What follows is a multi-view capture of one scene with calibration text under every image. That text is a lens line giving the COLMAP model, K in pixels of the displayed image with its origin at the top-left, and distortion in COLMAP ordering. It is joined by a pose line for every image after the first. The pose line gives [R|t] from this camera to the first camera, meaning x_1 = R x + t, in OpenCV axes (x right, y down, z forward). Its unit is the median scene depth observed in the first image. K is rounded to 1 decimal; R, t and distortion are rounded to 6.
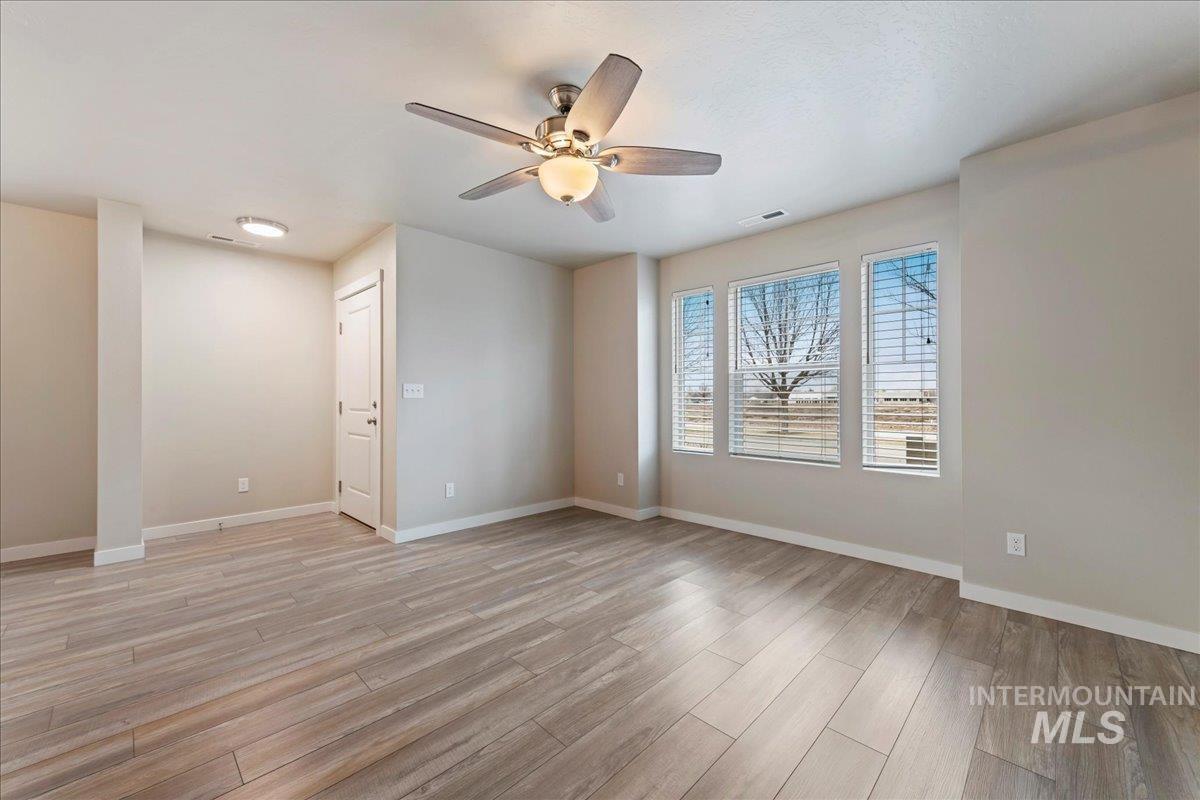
lens RADIAL K [[464.3, 0, 598.6], [0, 464.3, 398.9], [0, 0, 1]] dist [-0.000449, -0.000172]
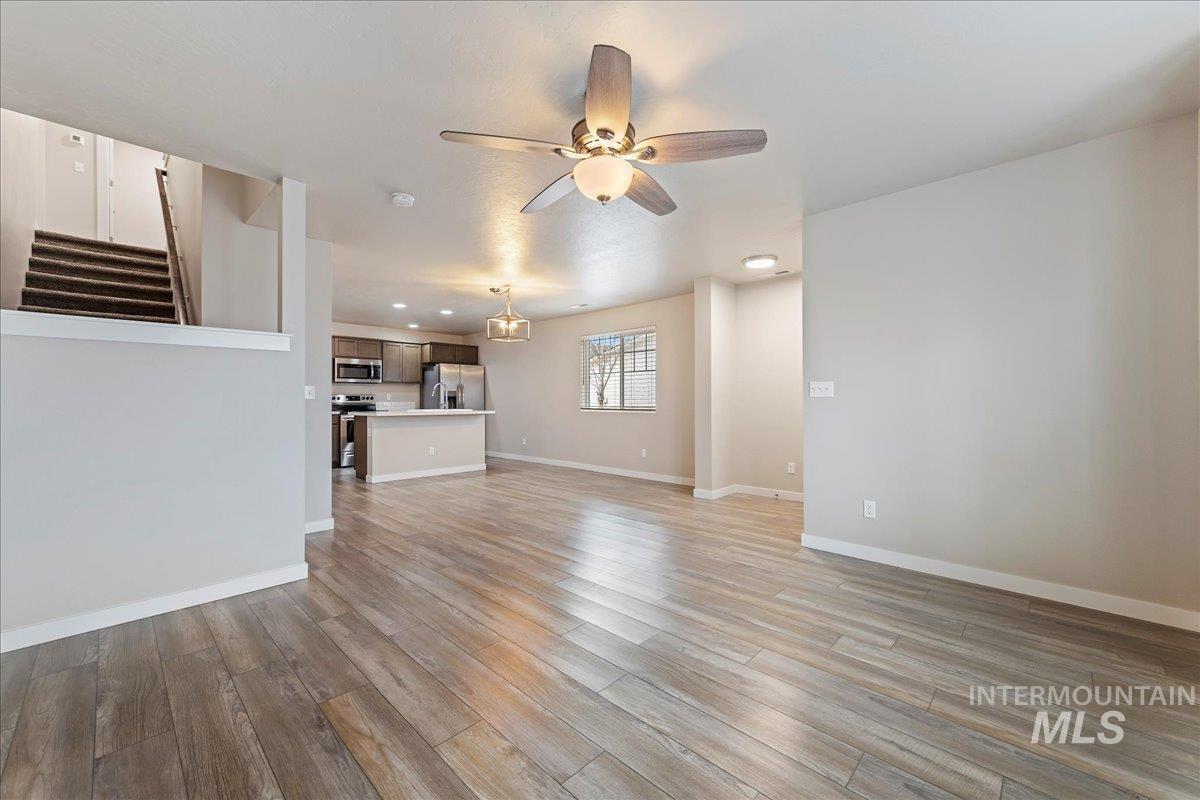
lens RADIAL K [[464.3, 0, 598.6], [0, 464.3, 398.9], [0, 0, 1]] dist [-0.000449, -0.000172]
pose [[0.006173, -0.000121, -0.999981, 0.568451], [0.004176, 0.999991, -0.000095, 0.000605], [0.999972, -0.004175, 0.006174, 0.598596]]
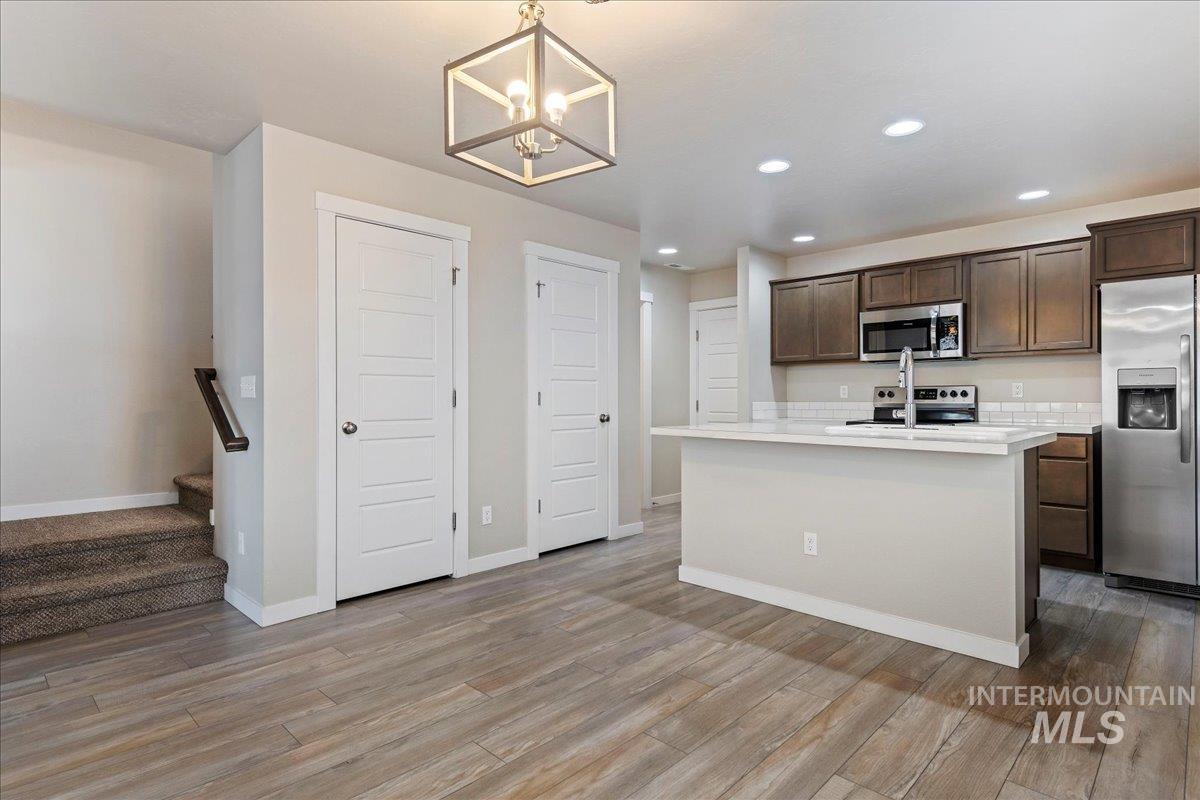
lens RADIAL K [[613.1, 0, 600.0], [0, 613.1, 400.0], [0, 0, 1]] dist [0.013232, -0.000016]
pose [[-0.999981, 0.002357, -0.005609, -1.067583], [0.002343, 0.999994, 0.002450, 0.000186], [0.005615, 0.002437, -0.999981, 0.818755]]
